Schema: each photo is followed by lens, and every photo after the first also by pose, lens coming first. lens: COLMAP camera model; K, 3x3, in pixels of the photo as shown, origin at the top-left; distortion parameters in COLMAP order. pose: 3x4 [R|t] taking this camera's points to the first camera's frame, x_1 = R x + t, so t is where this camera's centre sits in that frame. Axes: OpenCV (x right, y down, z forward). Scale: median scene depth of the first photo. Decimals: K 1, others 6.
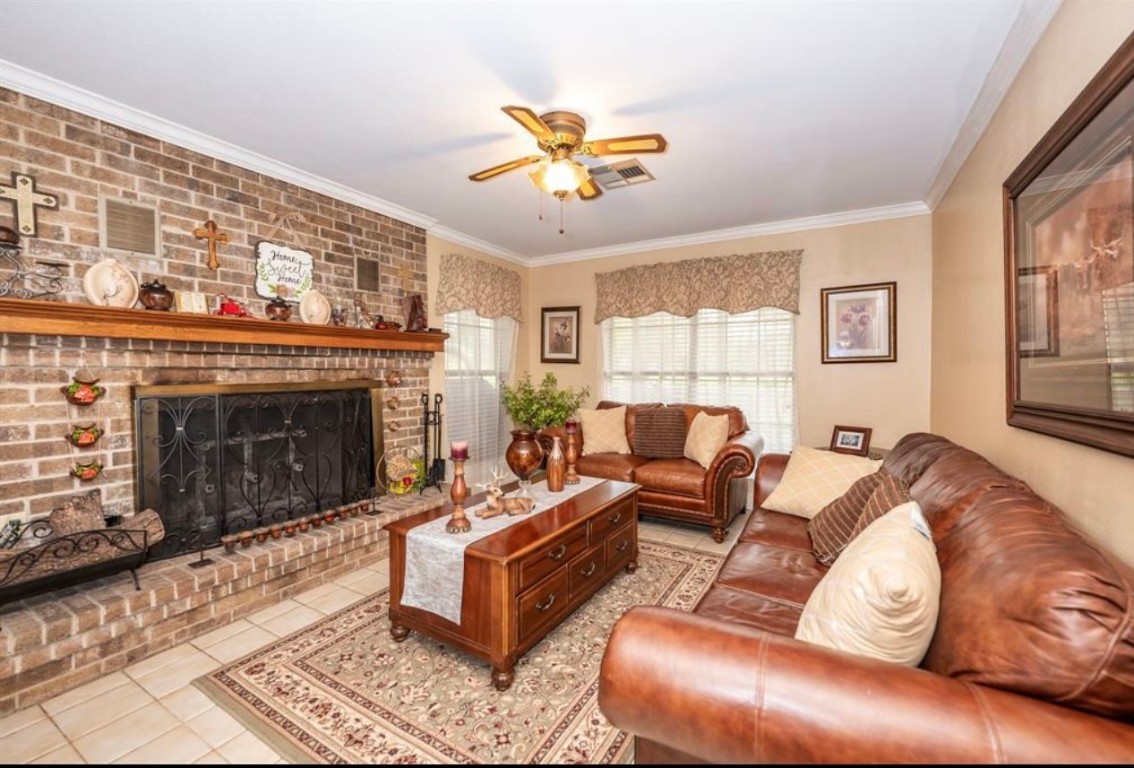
lens RADIAL K [[463.2, 0, 573.2], [0, 463.2, 380.4], [0, 0, 1]] dist [0.001484, 0.000591]
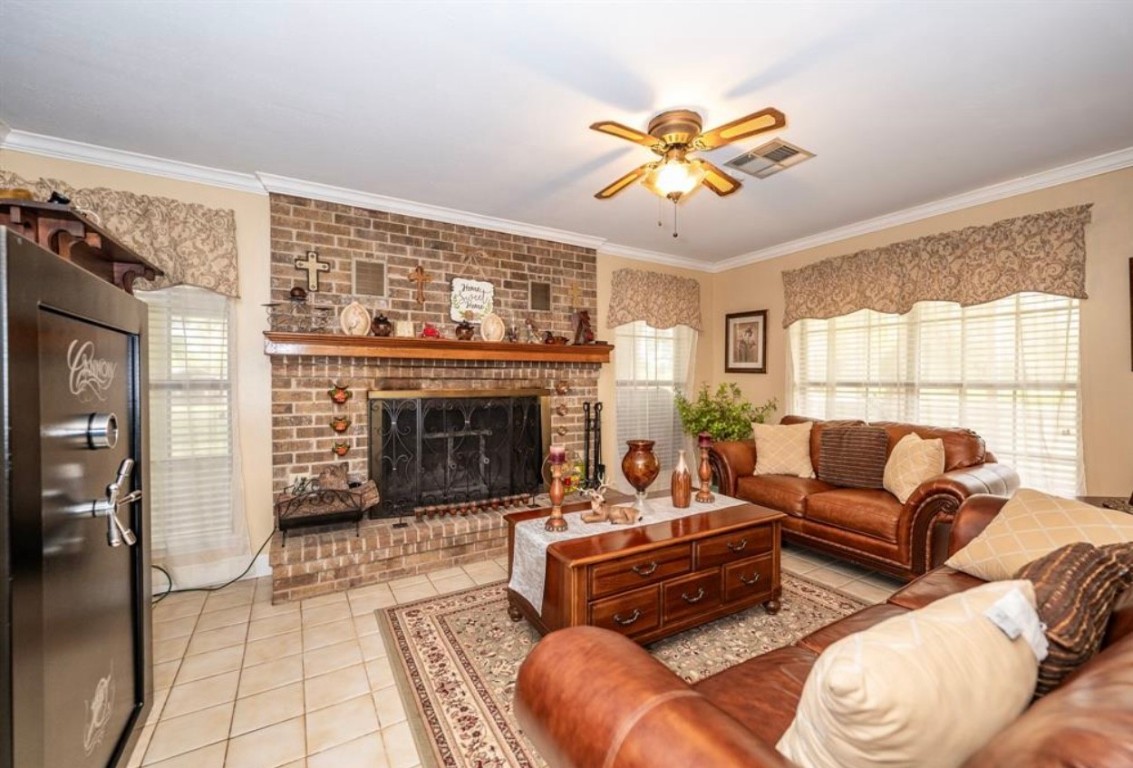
lens RADIAL K [[462.8, 0, 574.7], [0, 462.8, 383.8], [0, 0, 1]] dist [0.001484, 0.000591]
pose [[0.879031, 0.004345, -0.476746, 0.224416], [-0.012103, 0.999840, -0.013204, 0.001510], [0.476612, 0.017377, 0.878942, 0.057891]]
